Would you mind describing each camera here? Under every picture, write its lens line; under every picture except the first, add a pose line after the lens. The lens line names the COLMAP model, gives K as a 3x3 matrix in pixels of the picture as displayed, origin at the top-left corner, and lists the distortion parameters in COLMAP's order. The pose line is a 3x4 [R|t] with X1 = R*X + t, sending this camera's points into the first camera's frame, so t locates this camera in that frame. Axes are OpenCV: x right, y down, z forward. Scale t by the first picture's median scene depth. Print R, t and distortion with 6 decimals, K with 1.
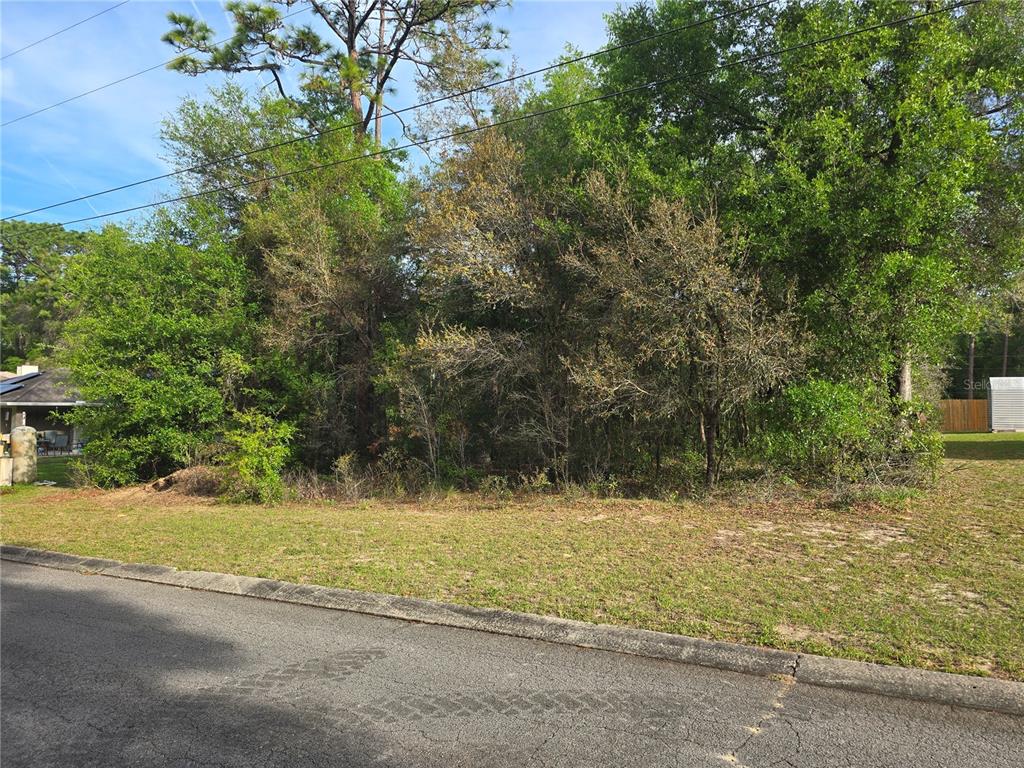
lens RADIAL K [[683.6, 0, 512.5], [0, 683.6, 379.6], [0, 0, 1]] dist [0.006936, 0.000388]
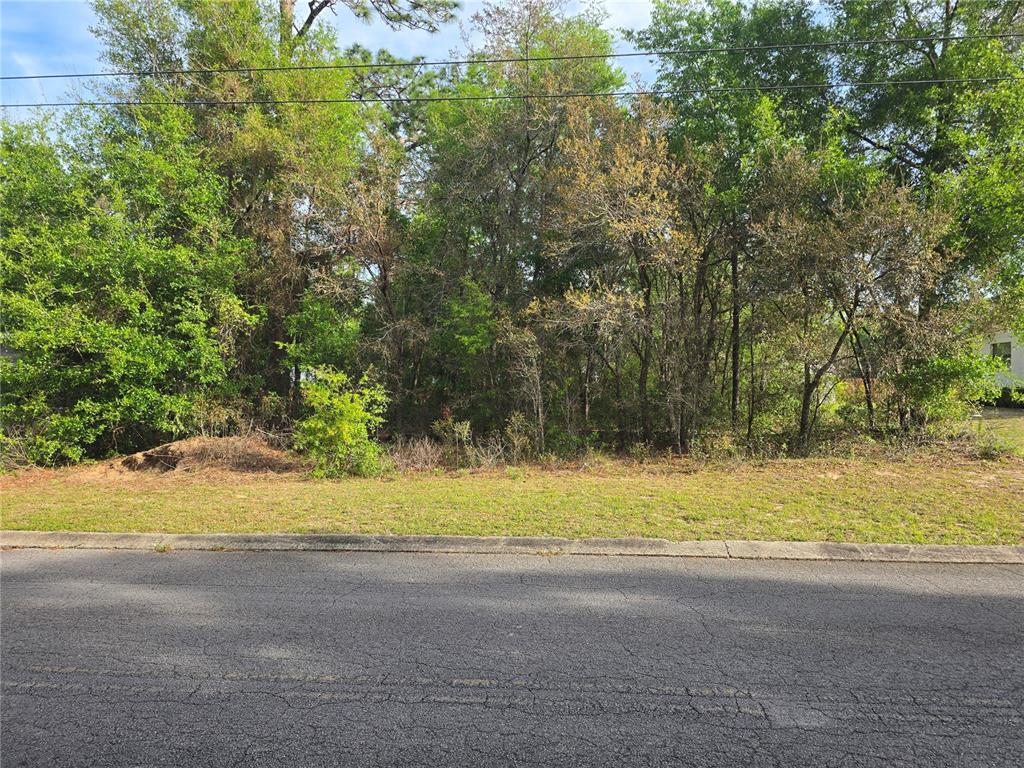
lens RADIAL K [[683.6, 0, 512.3], [0, 683.6, 389.4], [0, 0, 1]] dist [0.006936, 0.000388]
pose [[0.920897, 0.017177, 0.389428, -0.434176], [-0.036269, 0.998471, 0.041726, 0.024782], [-0.388115, -0.052550, 0.920111, 0.127987]]
